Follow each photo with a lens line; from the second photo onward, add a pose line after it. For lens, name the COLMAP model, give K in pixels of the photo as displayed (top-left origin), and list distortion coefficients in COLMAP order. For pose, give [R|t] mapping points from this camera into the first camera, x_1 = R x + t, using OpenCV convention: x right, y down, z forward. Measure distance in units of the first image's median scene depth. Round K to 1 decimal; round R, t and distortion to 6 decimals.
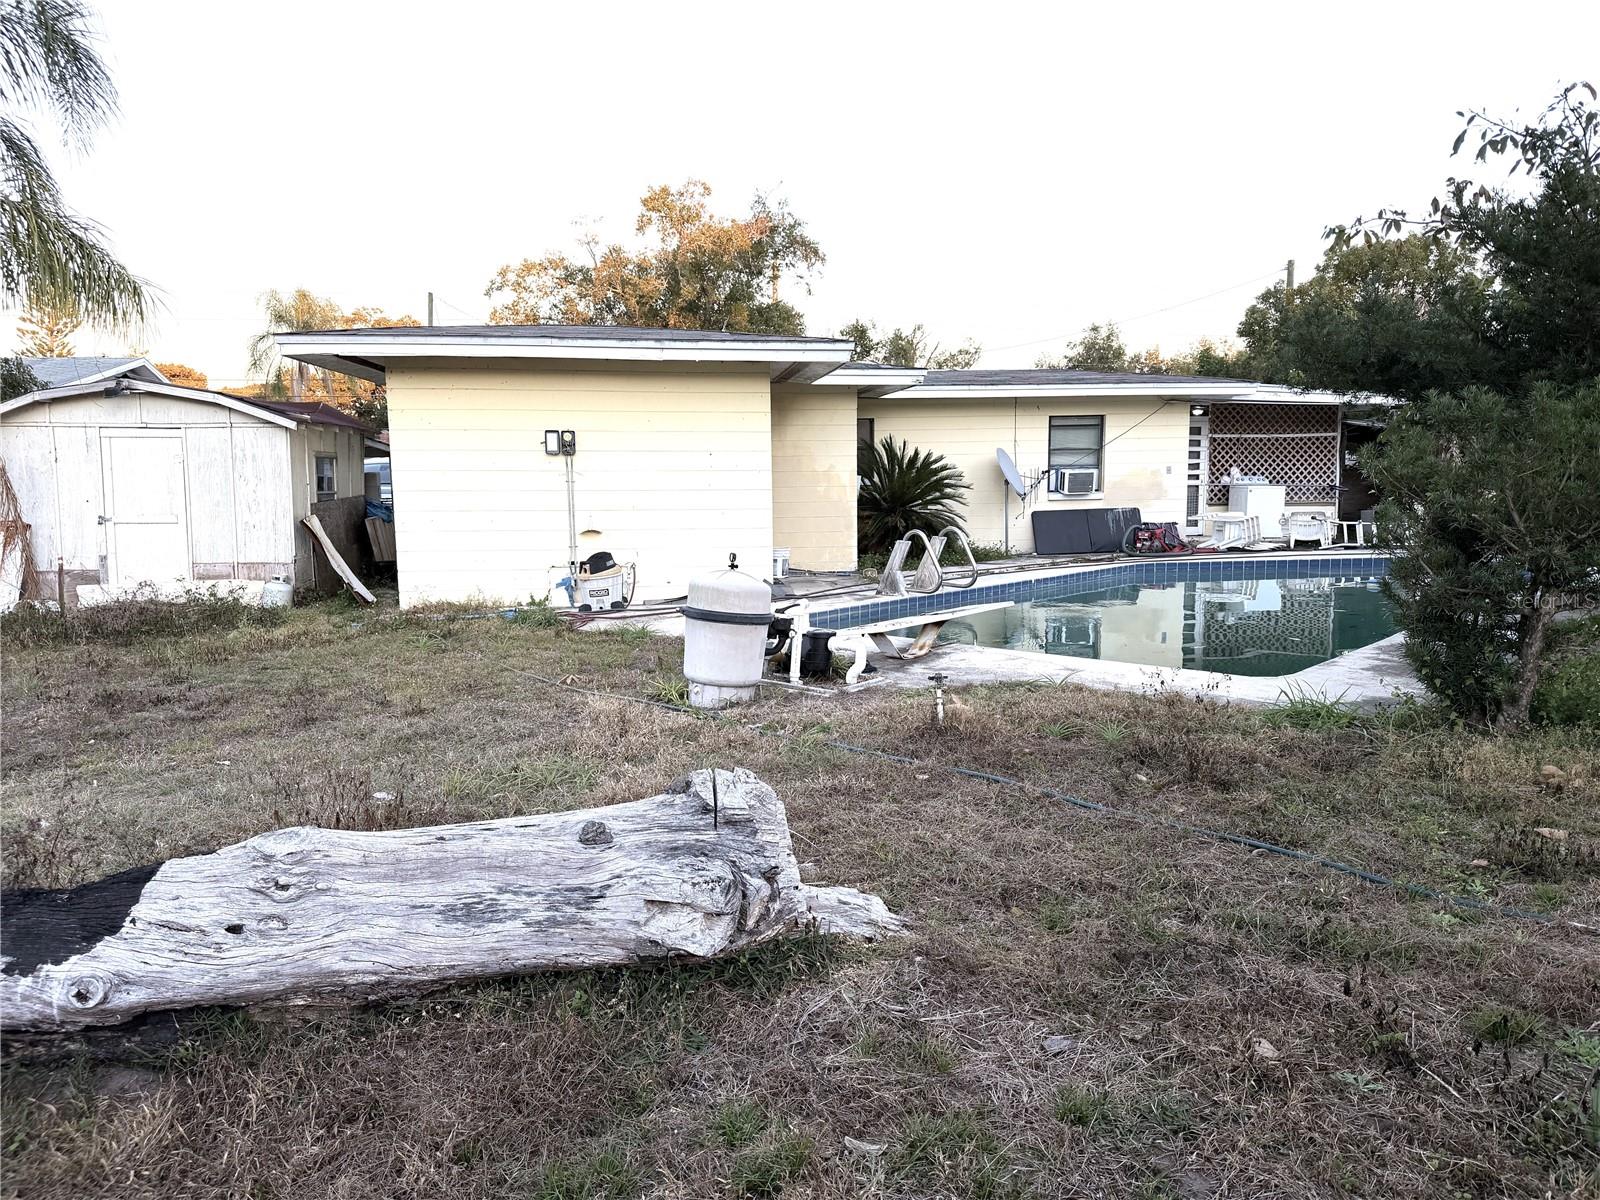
lens RADIAL K [[1127.4, 0, 800.4], [0, 1127.4, 603.7], [0, 0, 1]] dist [0.064584, -0.089413]
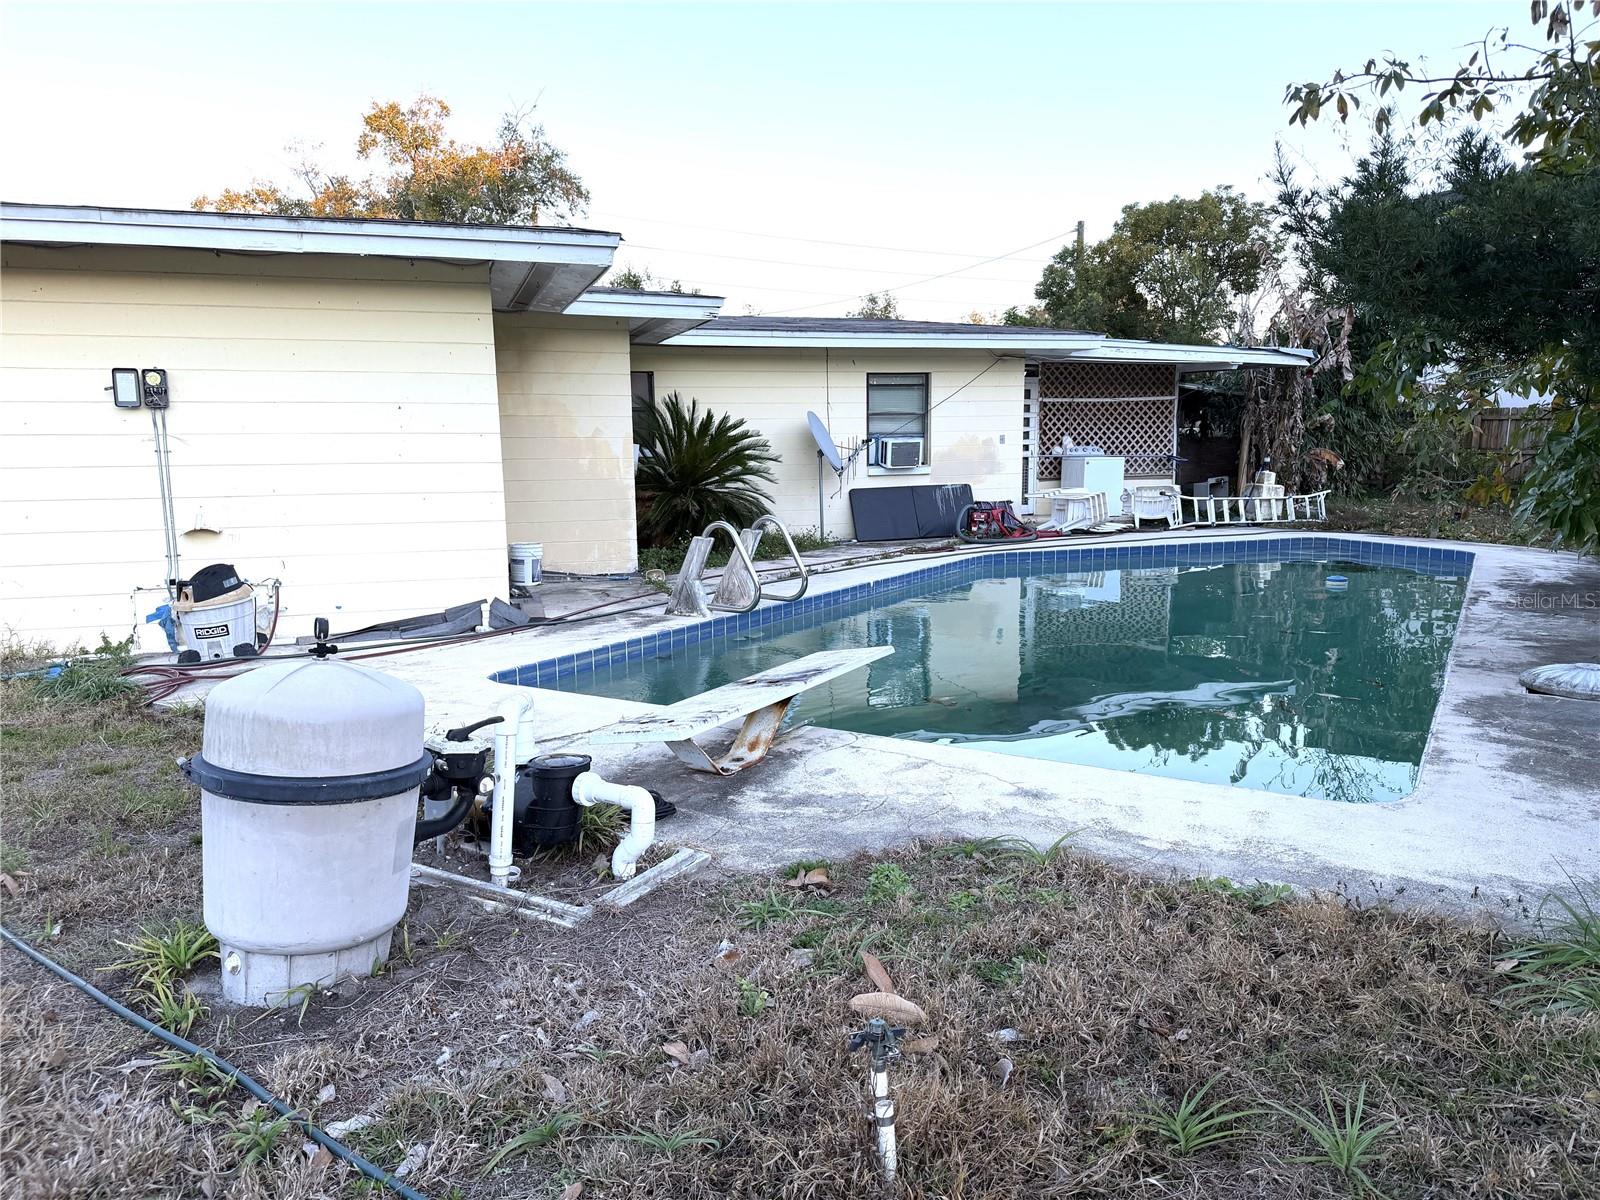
lens RADIAL K [[1127.4, 0, 812.0], [0, 1127.4, 614.3], [0, 0, 1]] dist [0.064584, -0.089413]
pose [[0.979672, -0.031639, 0.198097, 0.012085], [0.025163, 0.999066, 0.035126, -0.020344], [-0.199023, -0.029427, 0.979553, 0.200509]]
